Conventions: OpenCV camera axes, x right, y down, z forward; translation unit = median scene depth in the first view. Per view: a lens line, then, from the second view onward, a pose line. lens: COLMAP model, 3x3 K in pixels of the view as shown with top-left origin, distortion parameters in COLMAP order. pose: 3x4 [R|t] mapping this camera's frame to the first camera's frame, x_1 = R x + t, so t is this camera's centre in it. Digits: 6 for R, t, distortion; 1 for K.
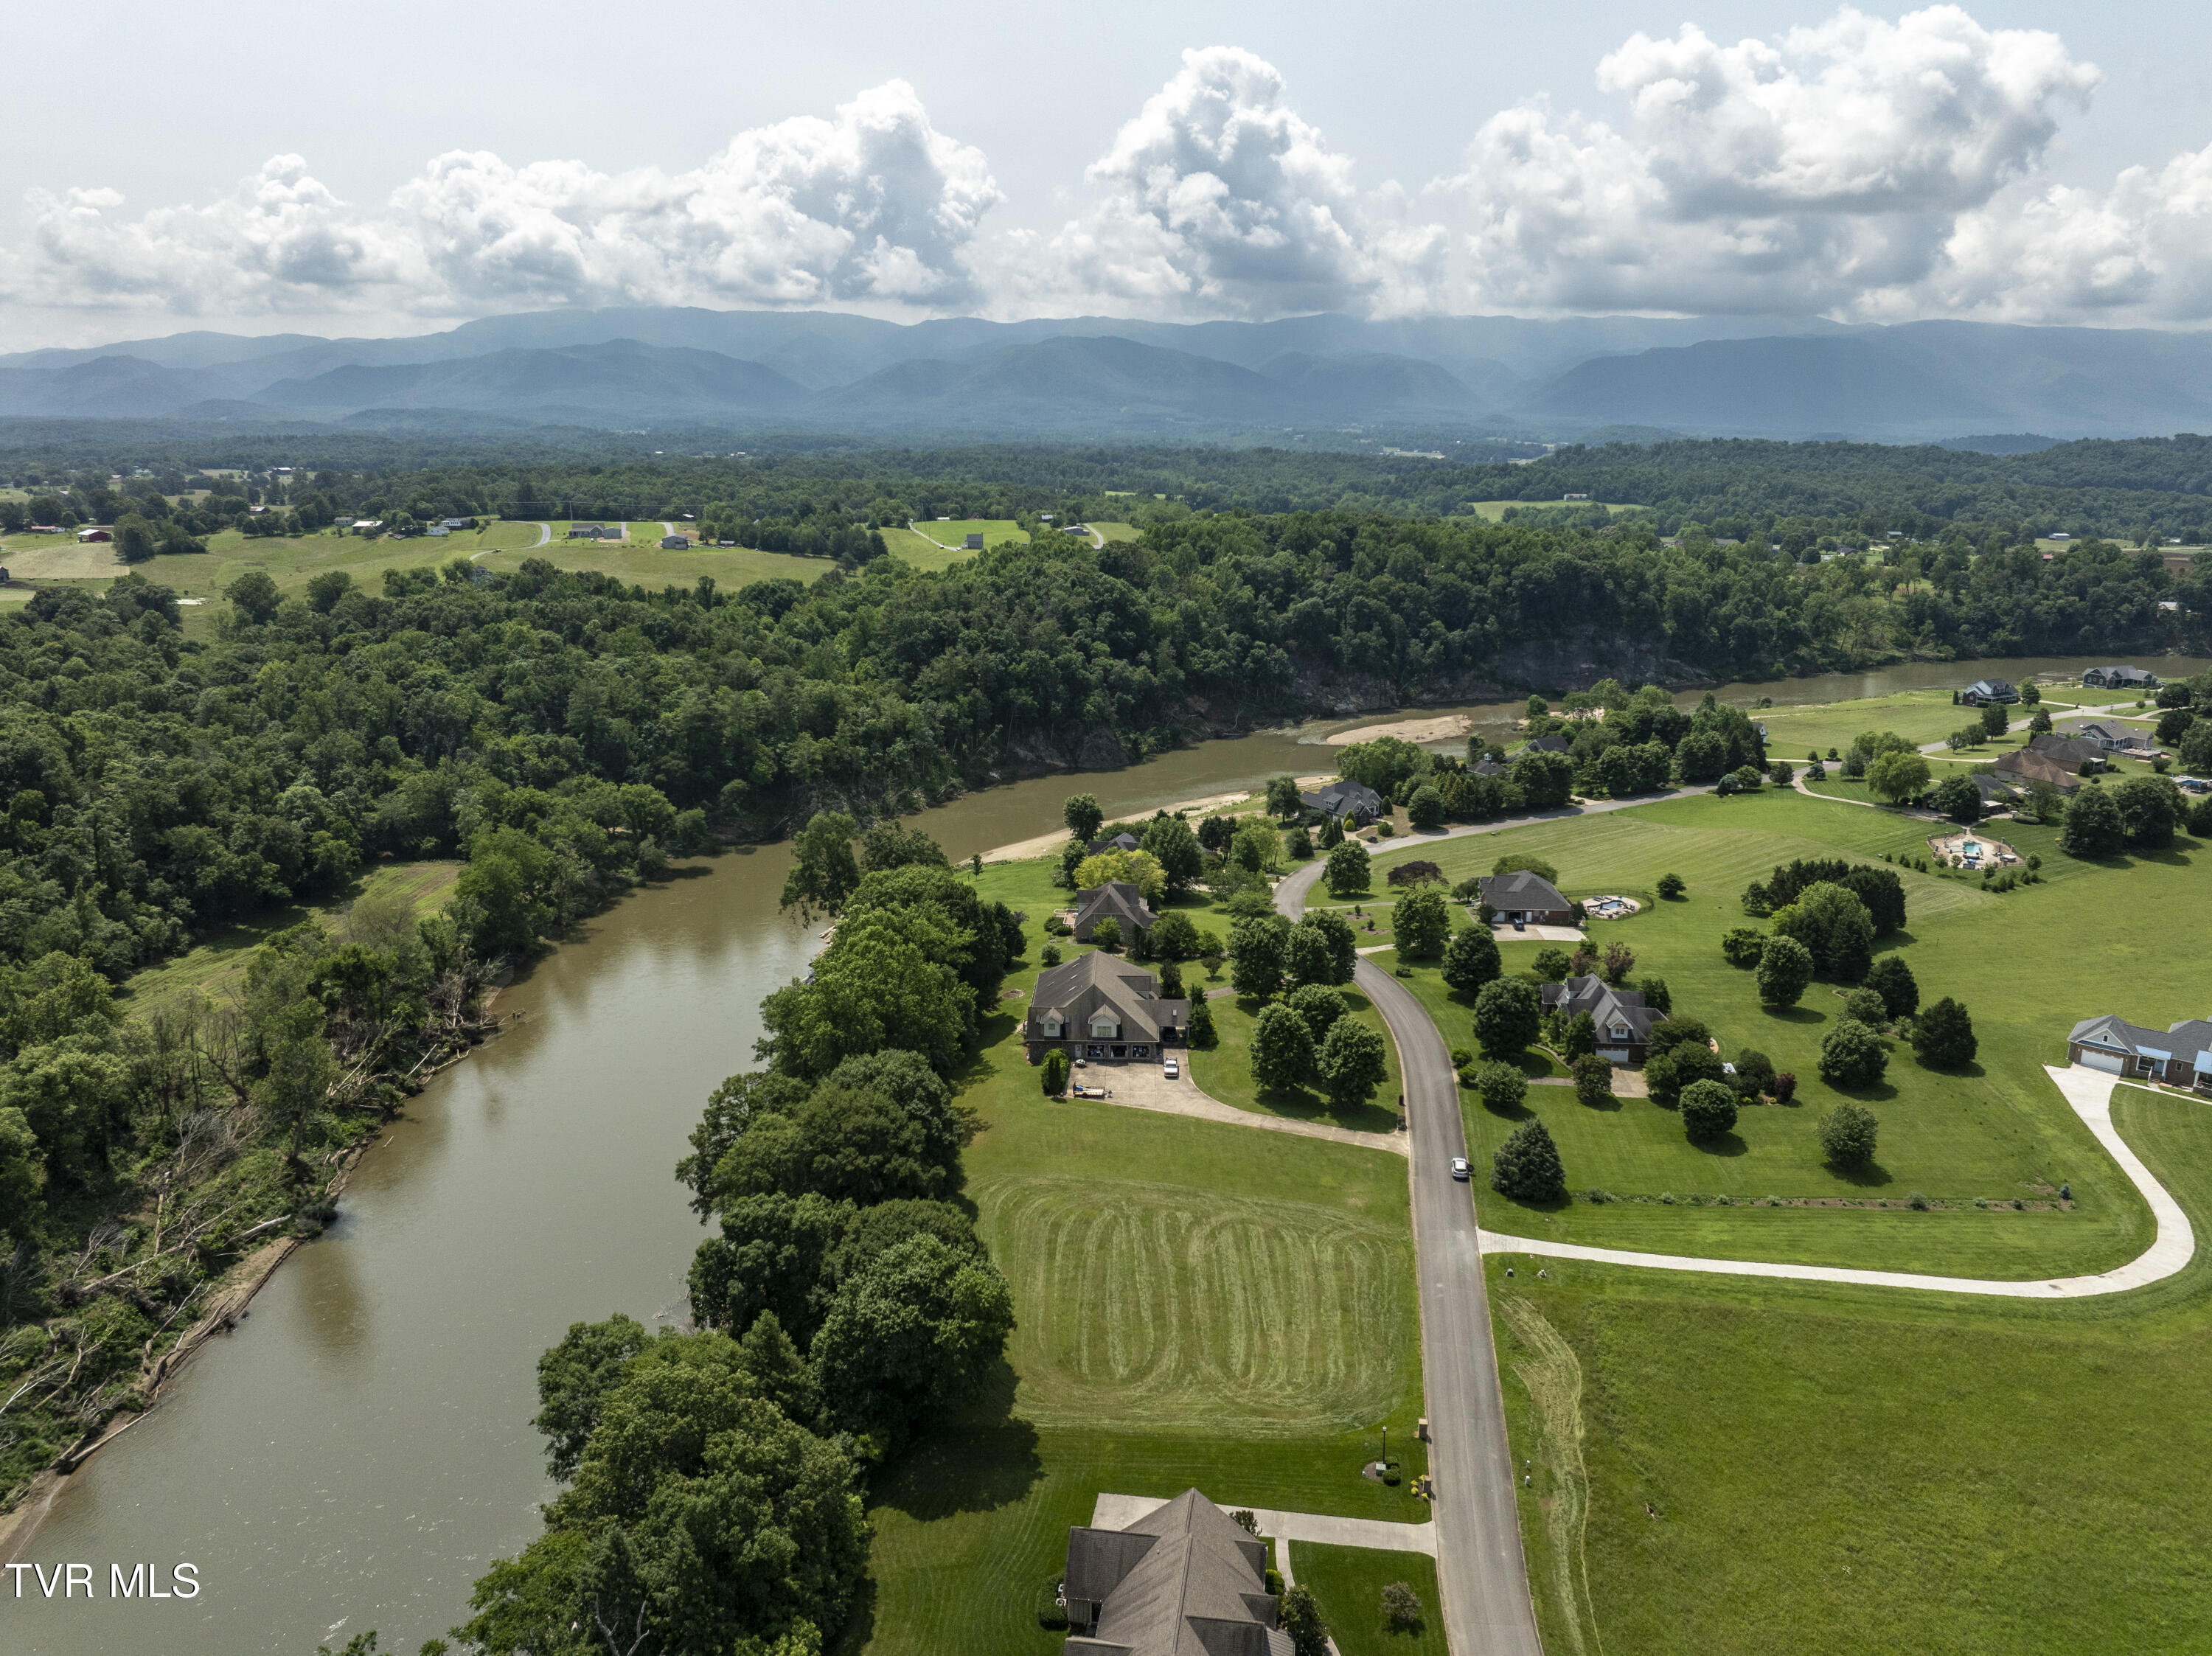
lens RADIAL K [[1557.0, 0, 1117.8], [0, 1557.0, 827.5], [0, 0, 1]] dist [-0.038834, 0.005892]
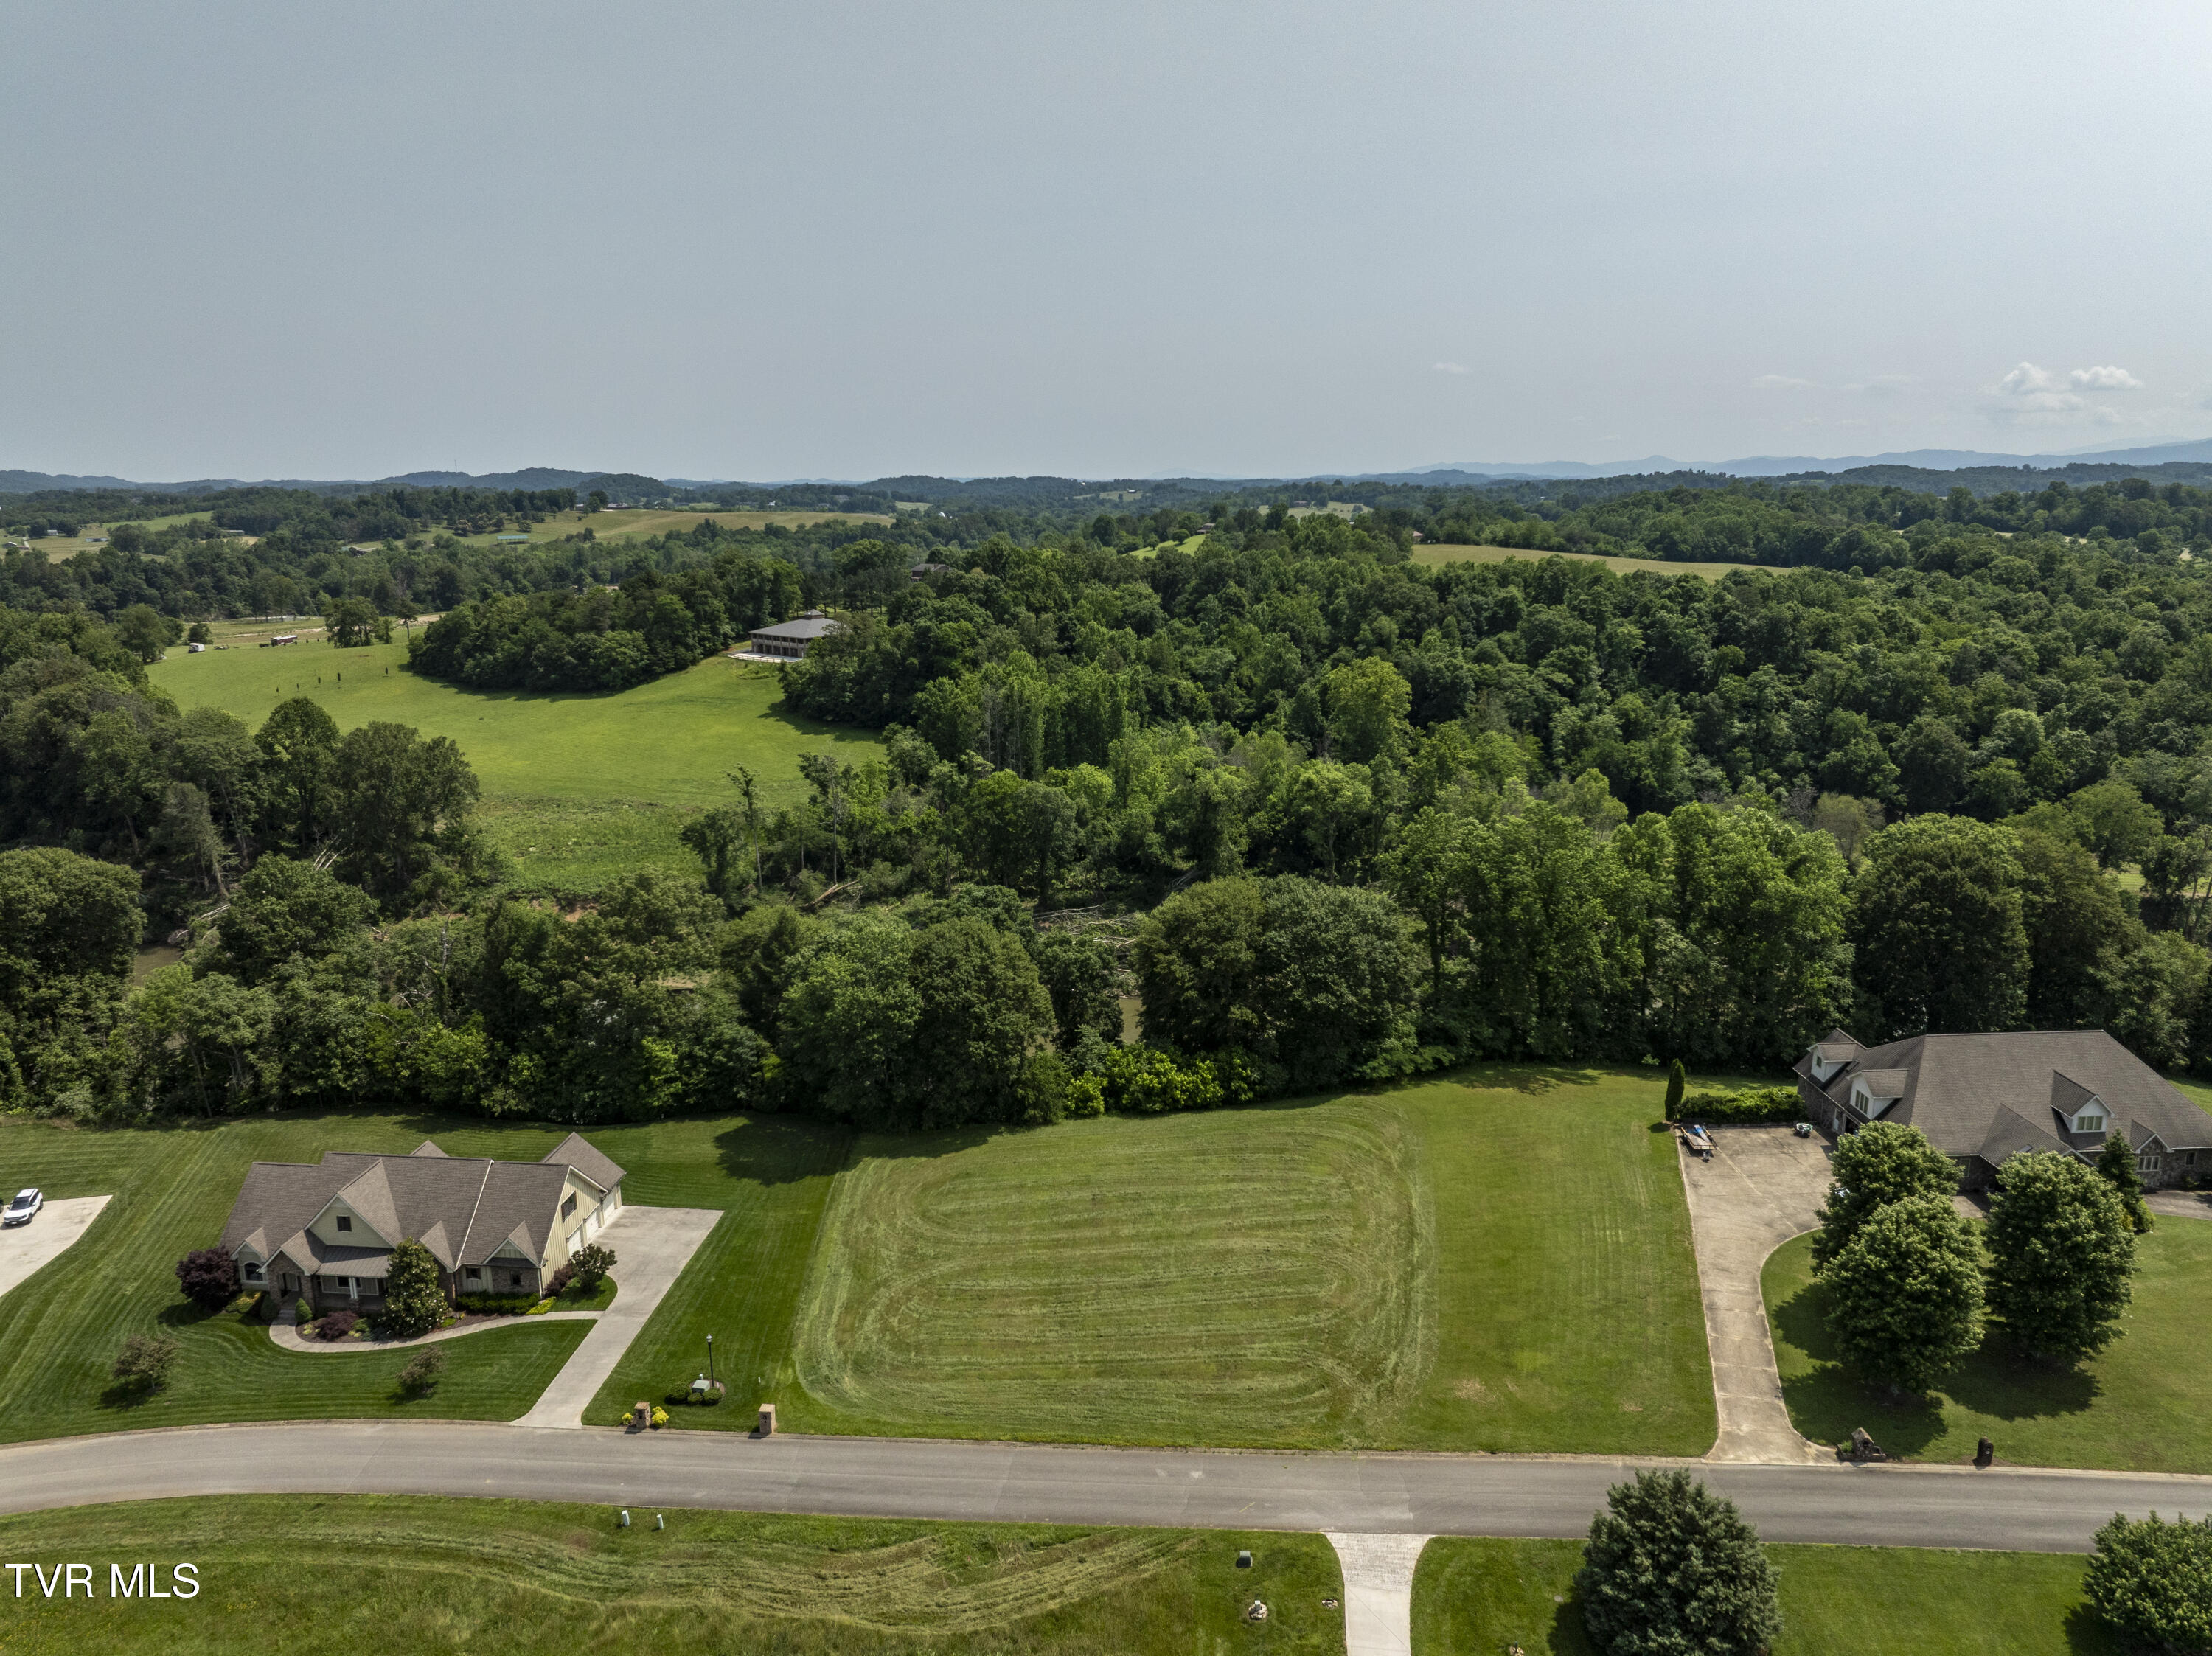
lens RADIAL K [[1557.0, 0, 1117.5], [0, 1557.0, 814.4], [0, 0, 1]] dist [-0.038834, 0.005892]
pose [[0.057617, 0.202100, -0.977669, 0.500511], [-0.243035, 0.952674, 0.182610, -0.006508], [0.968305, 0.227086, 0.104007, 0.642061]]
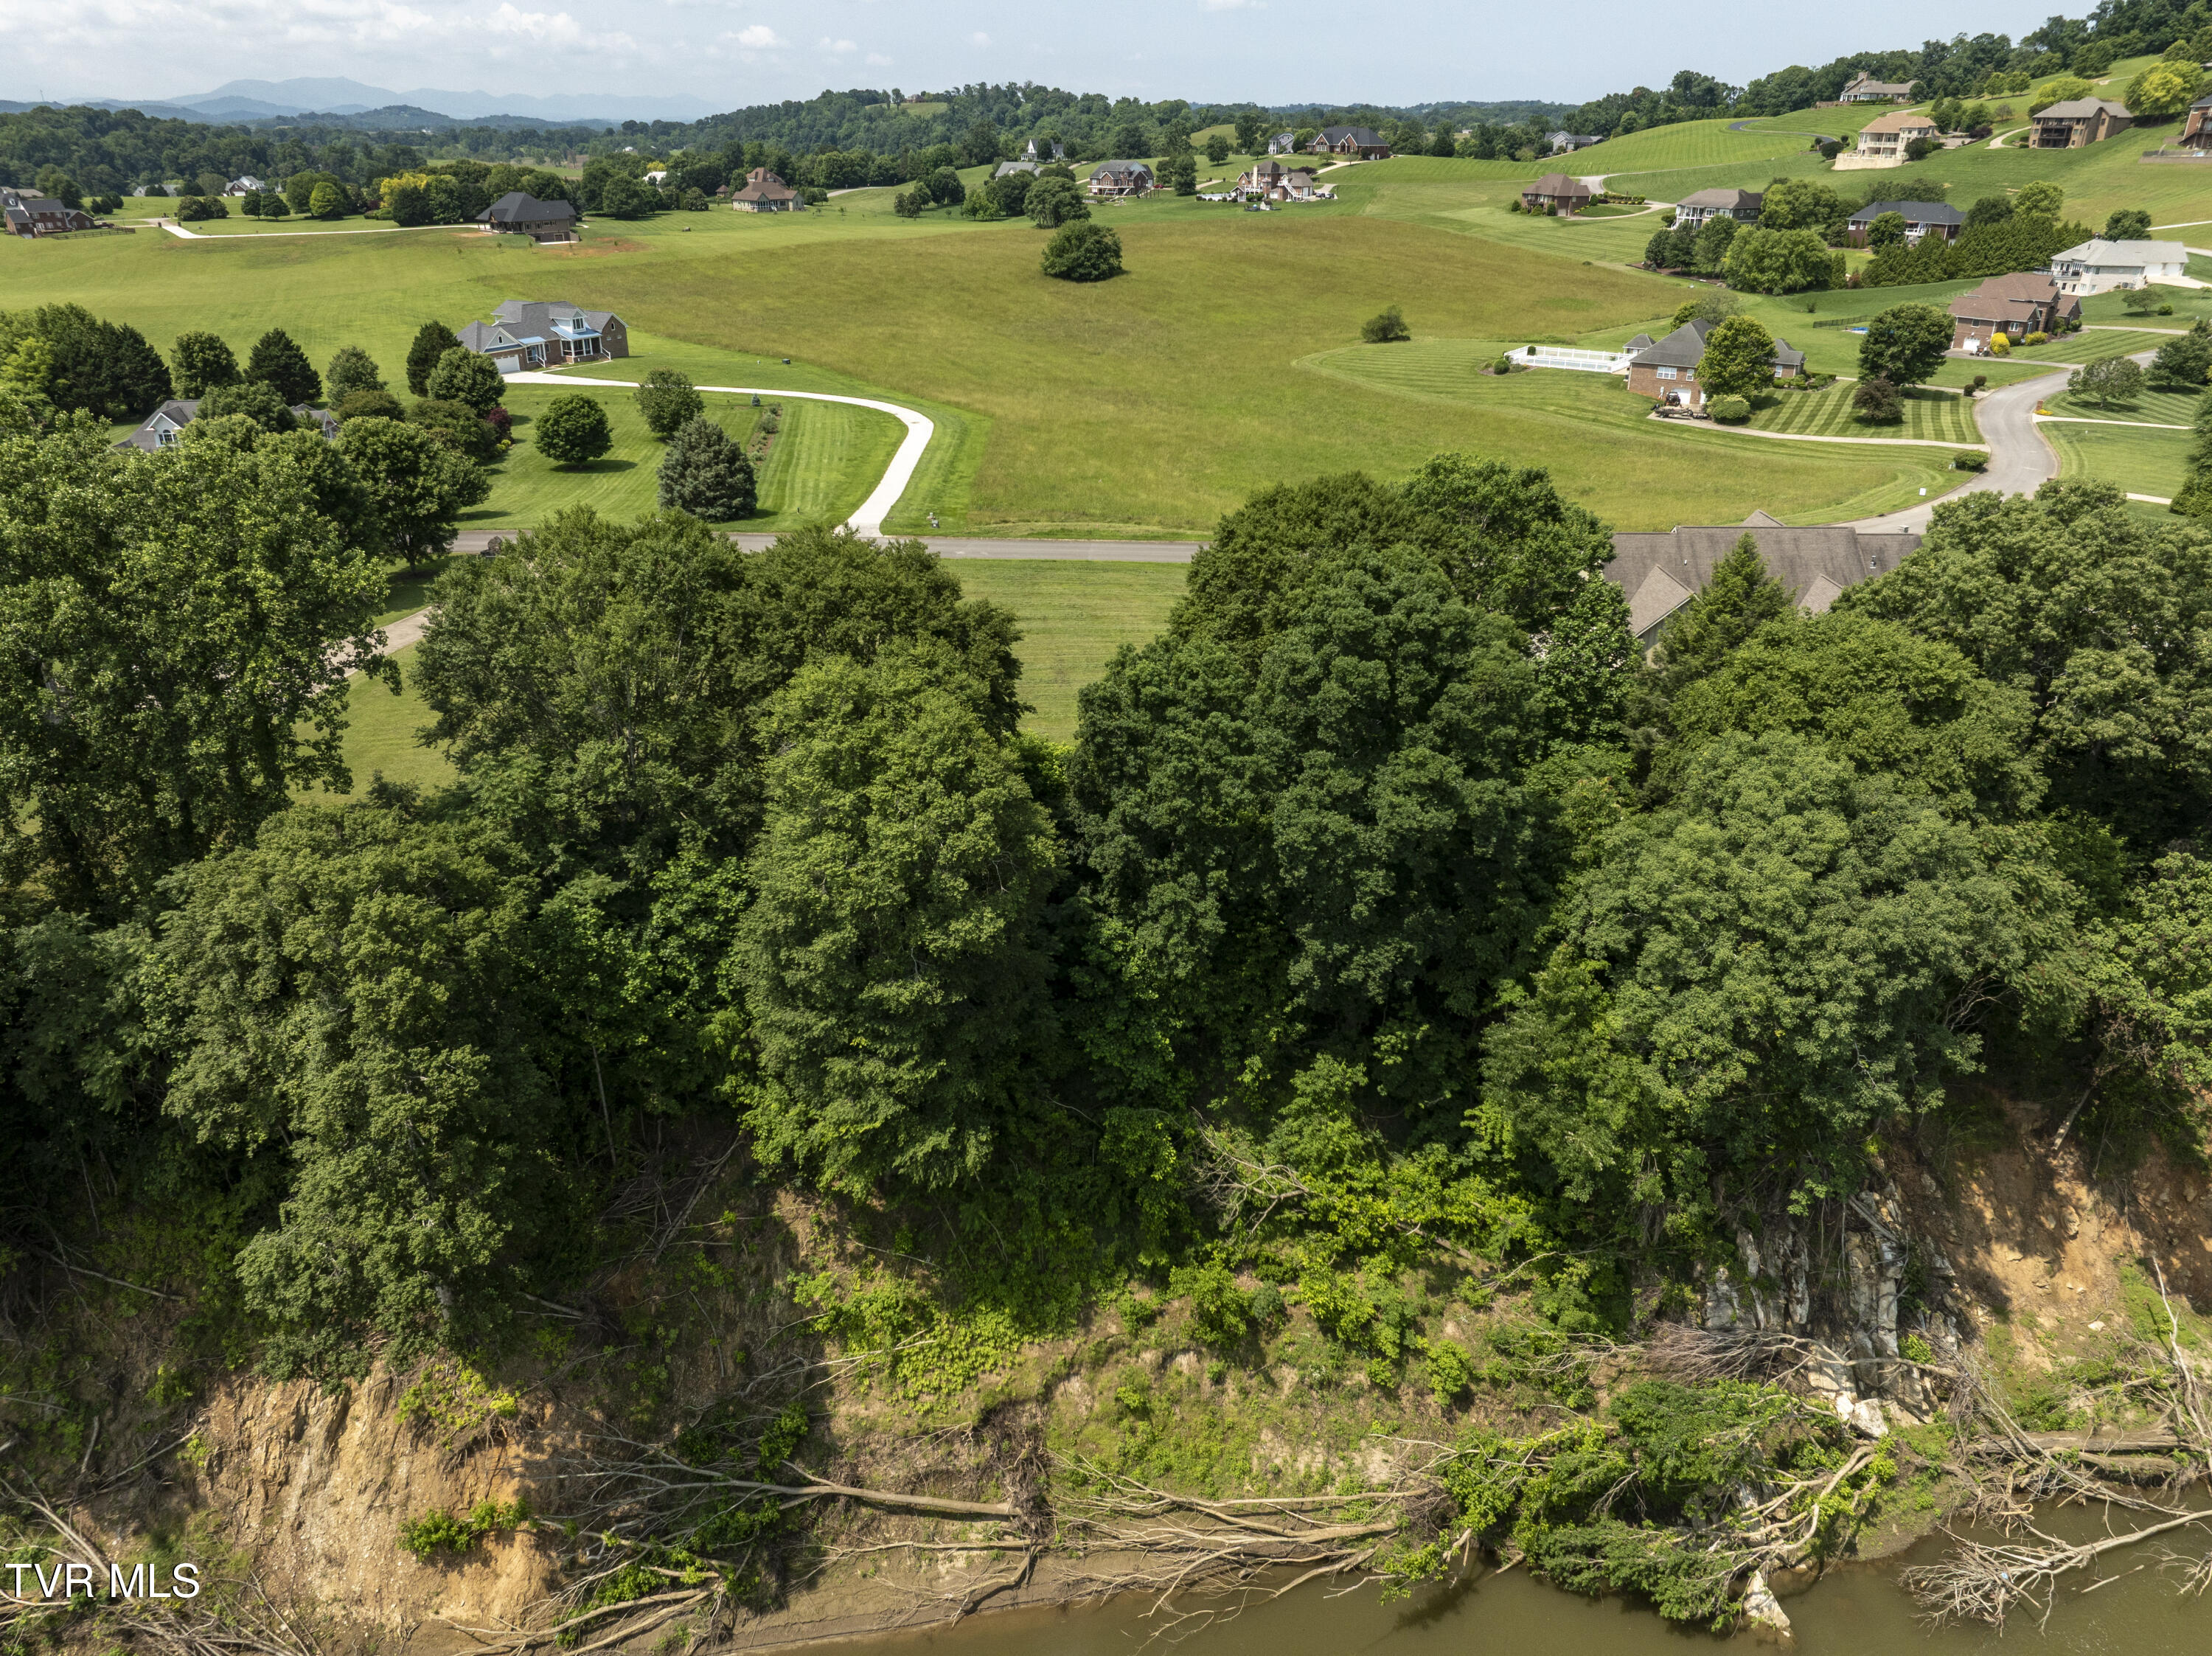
lens RADIAL K [[1557.0, 0, 1114.2], [0, 1557.0, 822.8], [0, 0, 1]] dist [-0.038834, 0.005892]
pose [[-0.159445, -0.413584, 0.896396, -0.417560], [0.243869, 0.863370, 0.441724, 0.063579], [-0.956611, 0.289034, -0.036800, 0.735414]]
